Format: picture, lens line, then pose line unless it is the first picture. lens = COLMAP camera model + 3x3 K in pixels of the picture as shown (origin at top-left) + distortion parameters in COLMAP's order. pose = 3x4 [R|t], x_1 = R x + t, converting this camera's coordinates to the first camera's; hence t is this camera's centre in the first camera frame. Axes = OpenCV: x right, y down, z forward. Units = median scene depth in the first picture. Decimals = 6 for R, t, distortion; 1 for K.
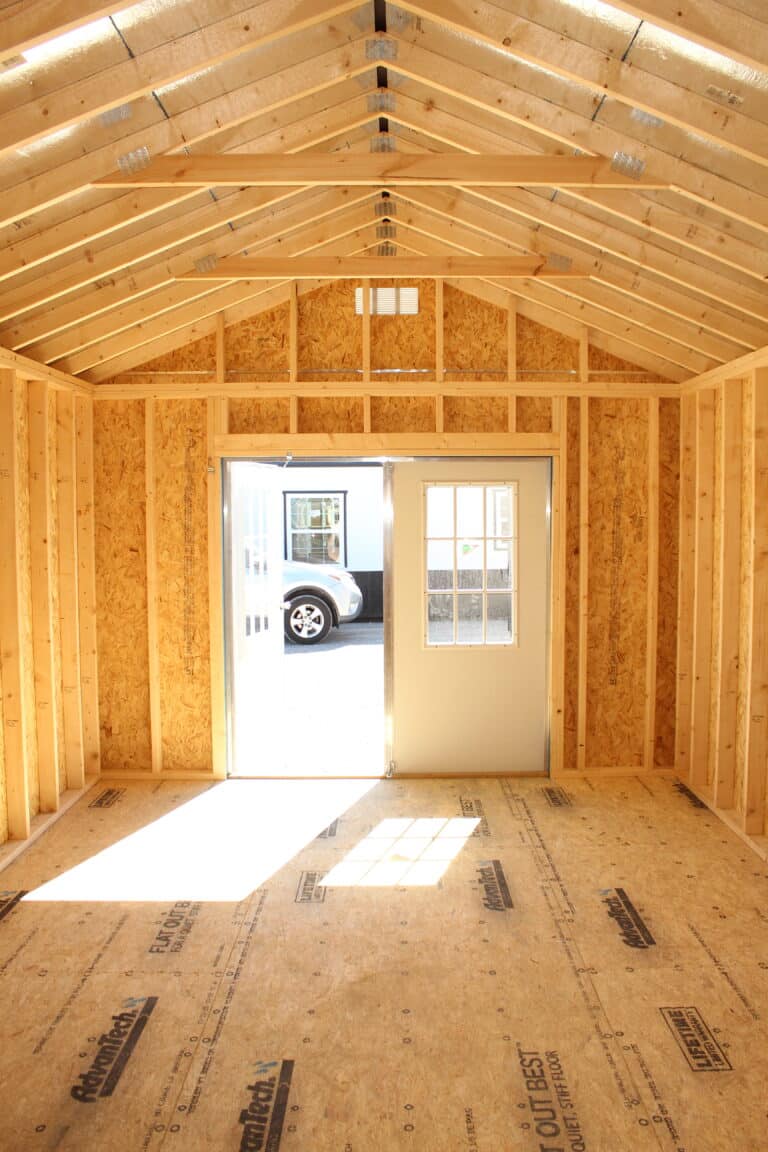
lens RADIAL K [[990.0, 0, 385.7], [0, 990.0, 580.2], [0, 0, 1]] dist [-0.091472, 0.005825]
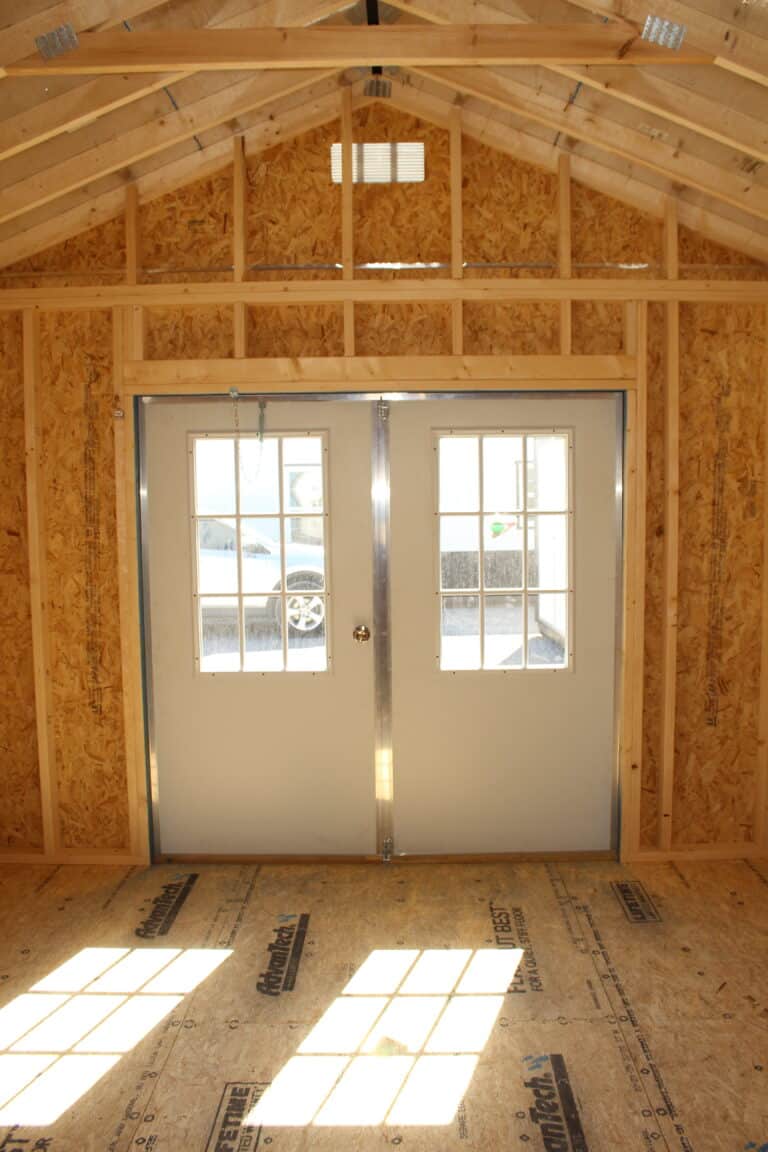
lens RADIAL K [[990.0, 0, 383.2], [0, 990.0, 571.6], [0, 0, 1]] dist [-0.091472, 0.005825]
pose [[0.999836, -0.004738, -0.017493, 0.015119], [0.004944, 0.999919, 0.011755, -0.010759], [0.017436, -0.011839, 0.999778, 0.325188]]
